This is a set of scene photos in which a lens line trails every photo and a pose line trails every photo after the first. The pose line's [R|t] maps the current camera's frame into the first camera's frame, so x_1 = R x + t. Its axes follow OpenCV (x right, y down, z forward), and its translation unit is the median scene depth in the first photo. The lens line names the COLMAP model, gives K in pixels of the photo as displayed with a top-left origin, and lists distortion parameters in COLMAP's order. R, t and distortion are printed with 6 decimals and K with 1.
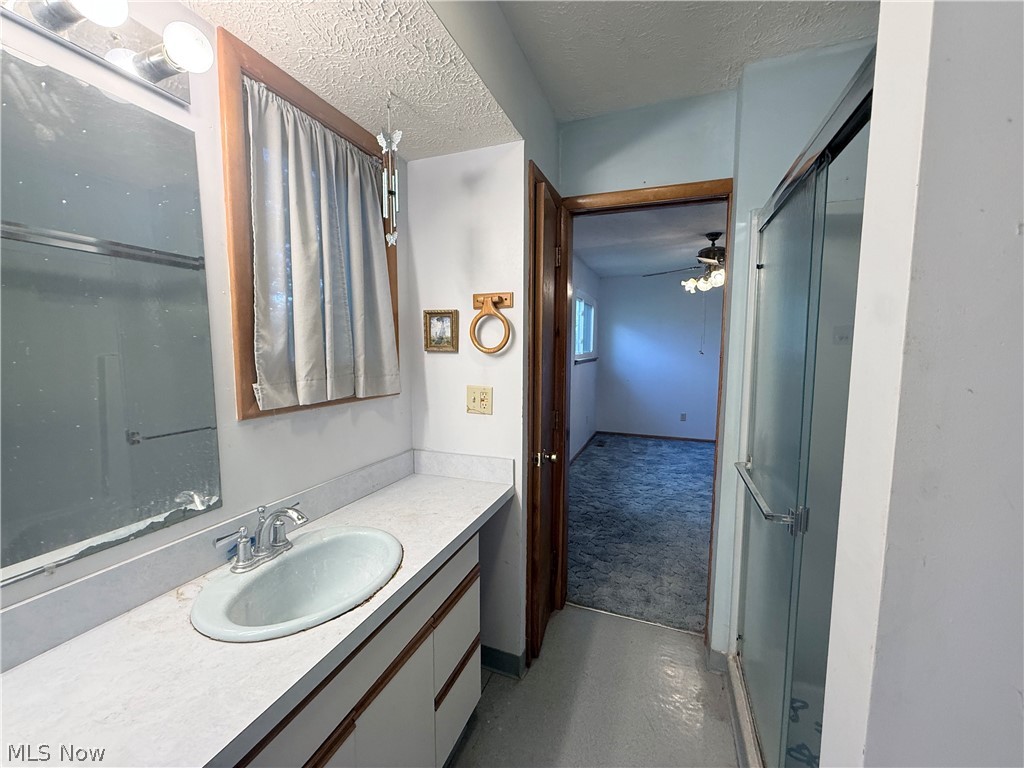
lens RADIAL K [[410.5, 0, 509.9], [0, 410.5, 383.0], [0, 0, 1]] dist [-0.000683, -0.000014]
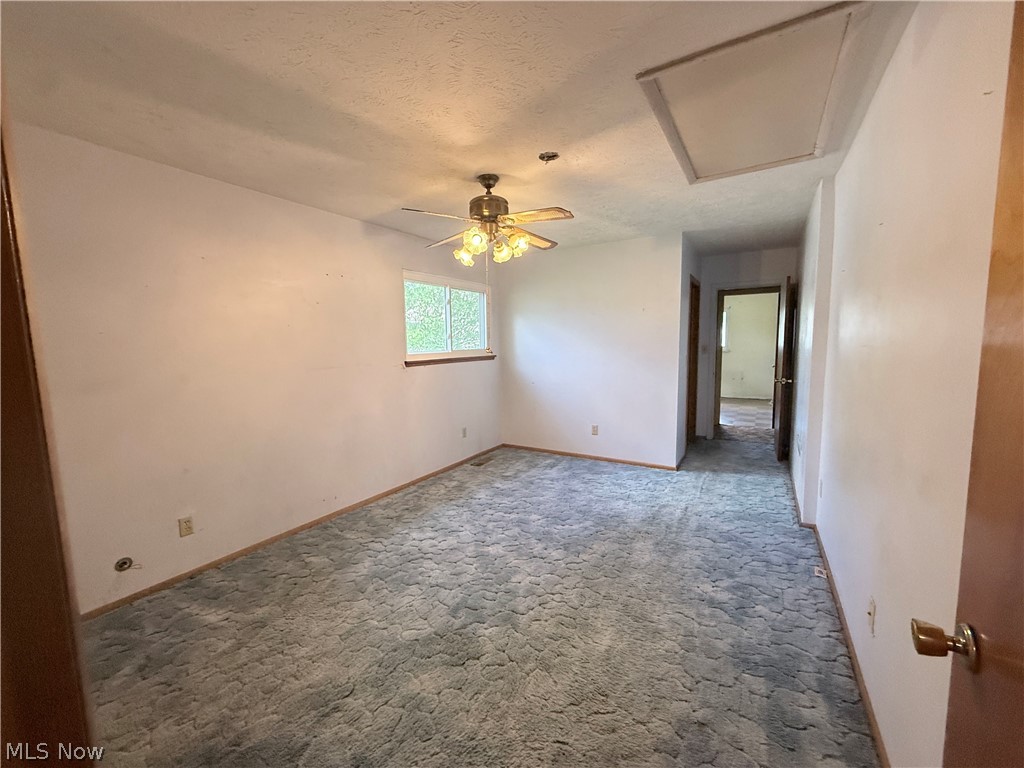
lens RADIAL K [[410.5, 0, 513.3], [0, 410.5, 383.3], [0, 0, 1]] dist [-0.000683, -0.000014]
pose [[0.984106, -0.003515, -0.177545, 0.537960], [0.005991, 0.999892, 0.013412, -0.022979], [0.177479, -0.014262, 0.984021, 0.267669]]
